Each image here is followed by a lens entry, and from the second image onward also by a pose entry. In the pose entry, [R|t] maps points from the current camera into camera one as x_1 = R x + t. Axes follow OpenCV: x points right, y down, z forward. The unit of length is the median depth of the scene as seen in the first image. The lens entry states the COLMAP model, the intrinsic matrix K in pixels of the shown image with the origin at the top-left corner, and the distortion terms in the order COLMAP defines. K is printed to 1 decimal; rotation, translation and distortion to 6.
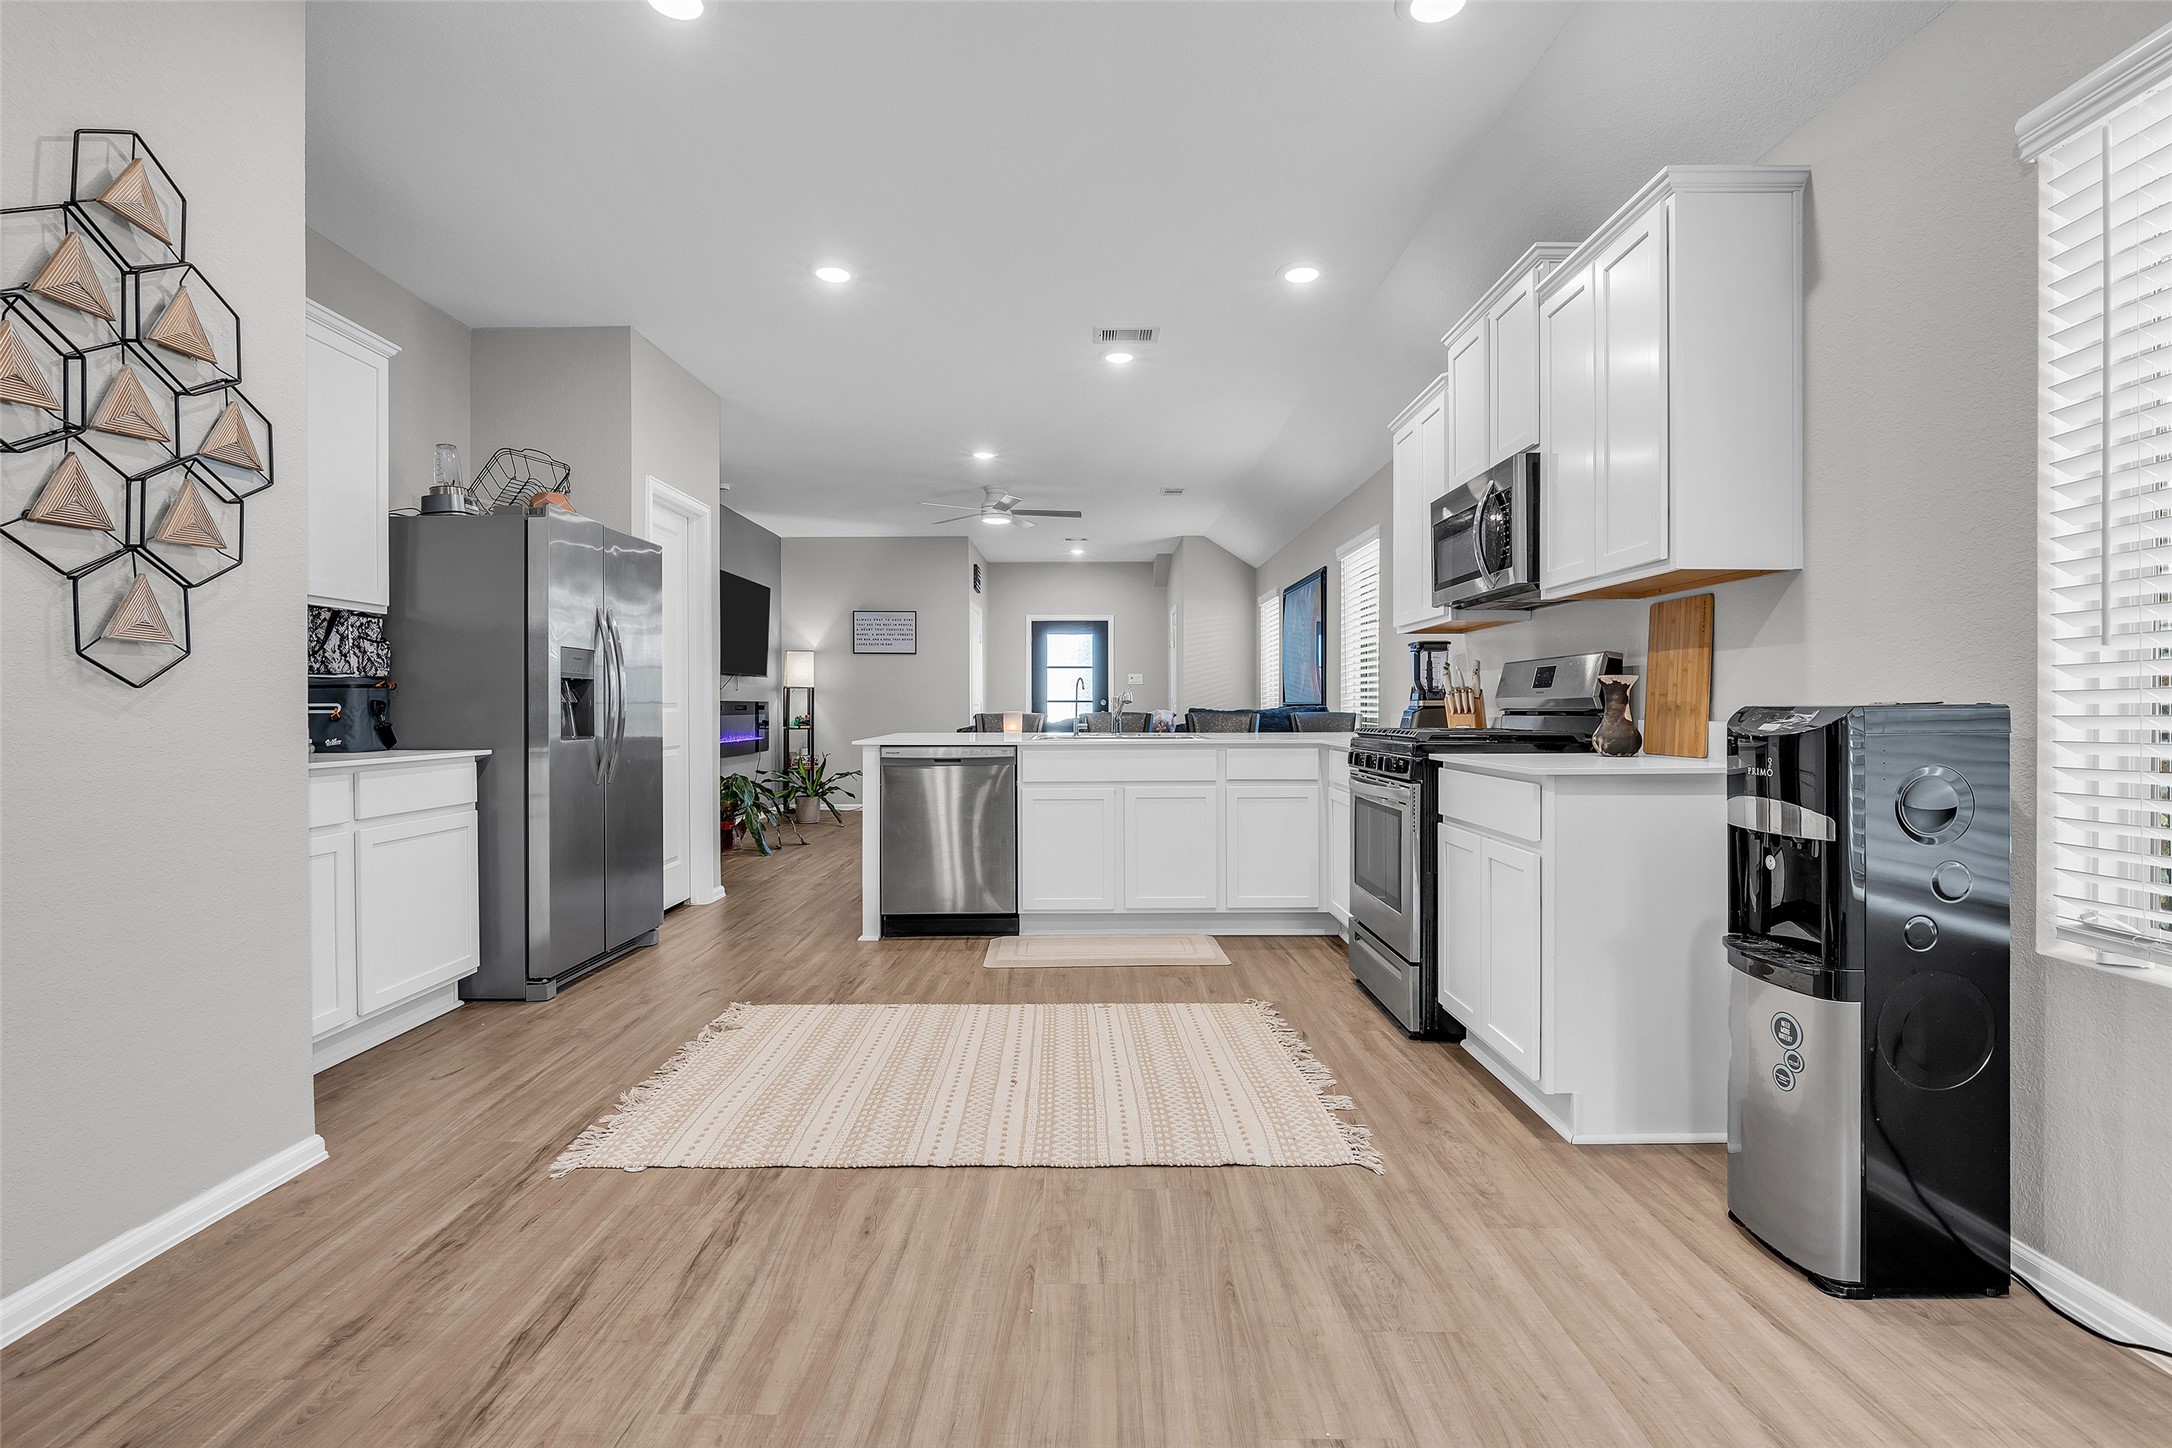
lens RADIAL K [[999.1, 0, 1087.7], [0, 999.1, 715.2], [0, 0, 1]] dist [-0.017766, 0.004217]
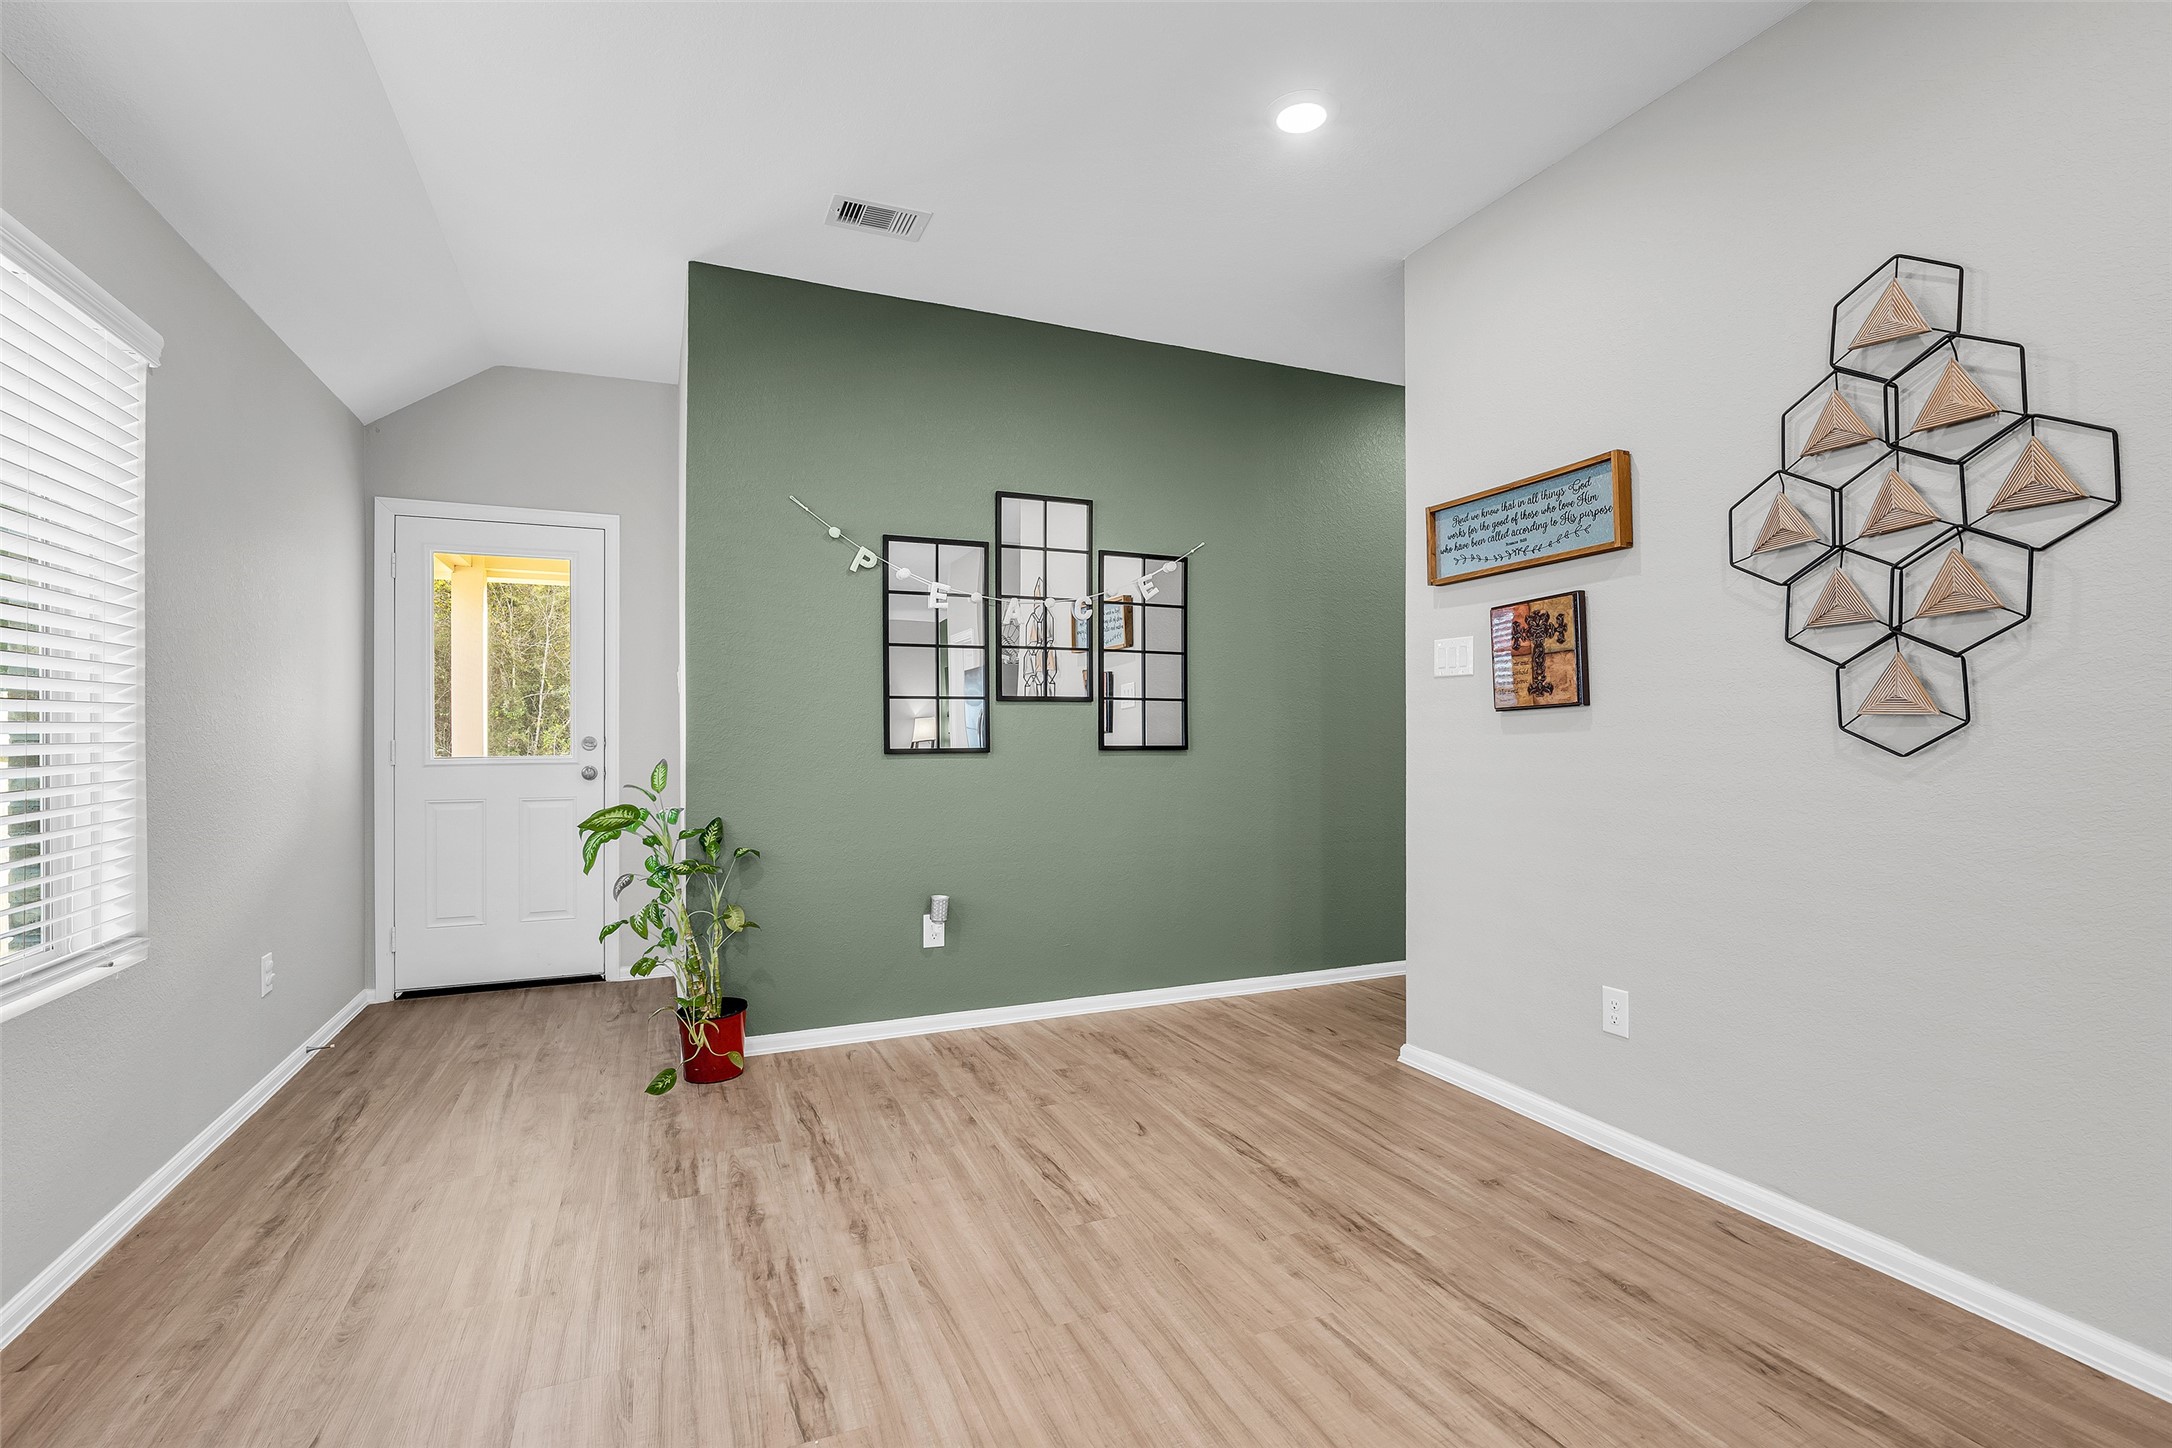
lens RADIAL K [[999.1, 0, 1092.3], [0, 999.1, 722.6], [0, 0, 1]] dist [-0.017766, 0.004217]
pose [[-0.916193, 0.002140, -0.400732, 0.163410], [0.001144, 0.999996, 0.002724, -0.037143], [0.400736, 0.002037, -0.916191, 0.871270]]
